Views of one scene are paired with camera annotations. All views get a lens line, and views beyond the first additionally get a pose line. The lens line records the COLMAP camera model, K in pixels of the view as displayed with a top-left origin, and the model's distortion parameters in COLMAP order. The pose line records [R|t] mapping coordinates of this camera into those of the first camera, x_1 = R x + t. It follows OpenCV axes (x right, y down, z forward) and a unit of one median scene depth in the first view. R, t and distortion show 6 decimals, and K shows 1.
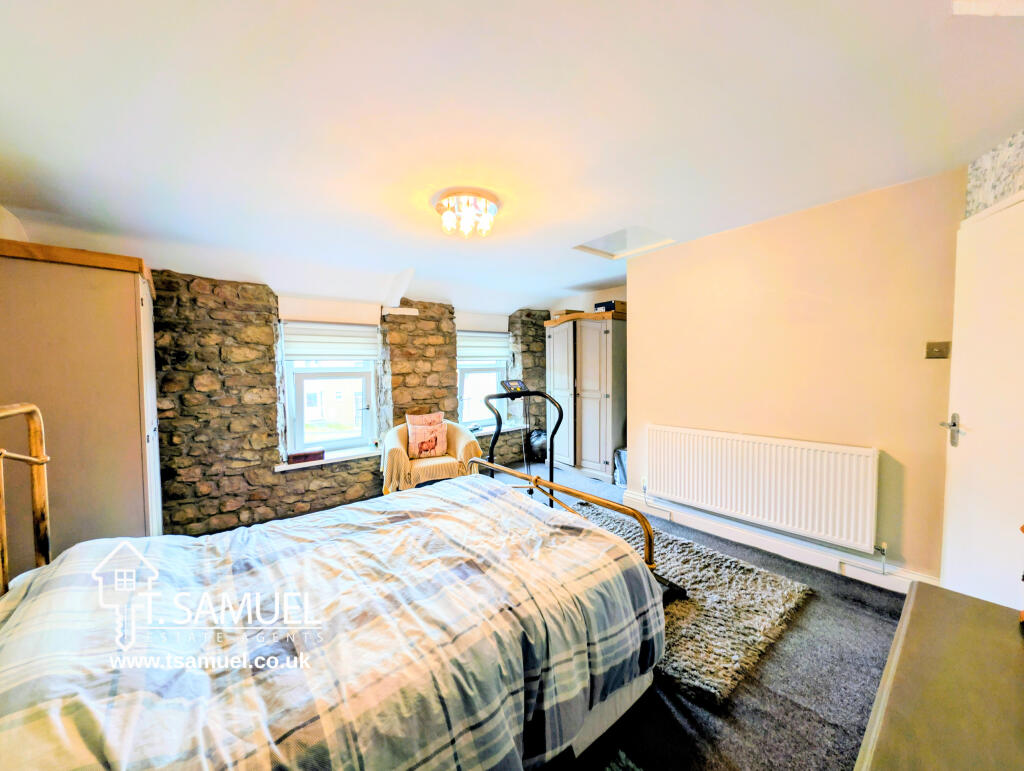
lens RADIAL K [[371.1, 0, 512.3], [0, 371.1, 383.6], [0, 0, 1]] dist [-0.000533, -0.000127]
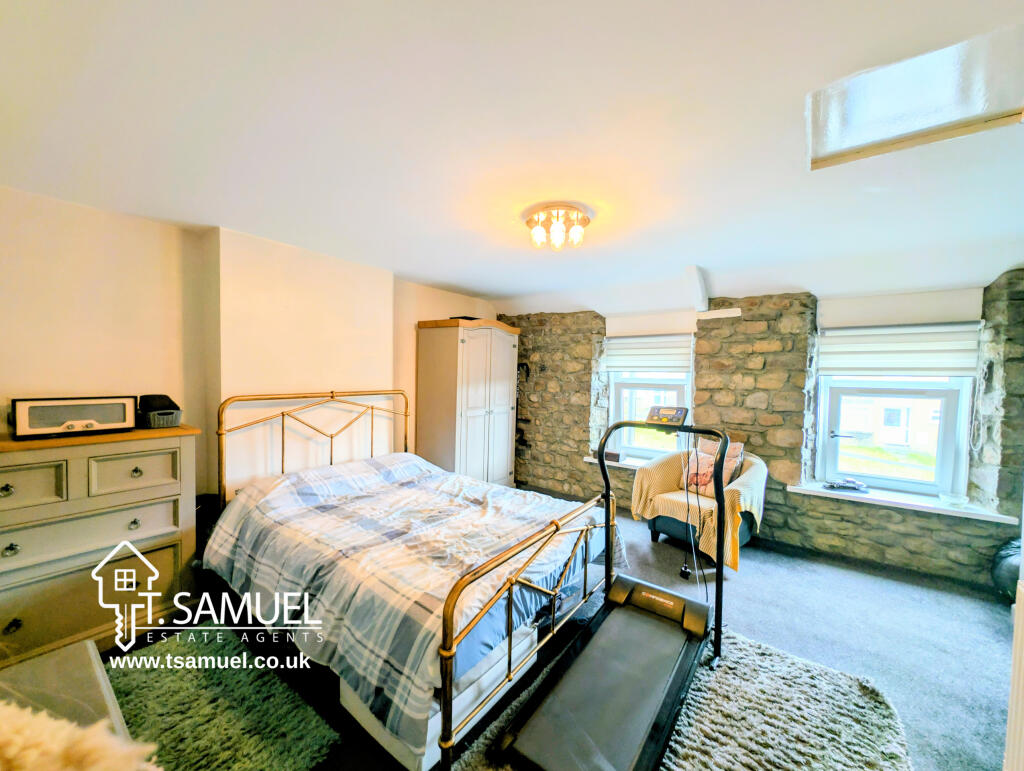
lens RADIAL K [[382.1, 0, 512.0], [0, 382.1, 385.5], [0, 0, 1]] dist [-0.017001, -0.000108]
pose [[0.232953, 0.048376, -0.971284, 0.433087], [-0.069170, 0.997057, 0.033070, -0.032242], [0.970025, 0.059479, 0.235614, 0.366123]]
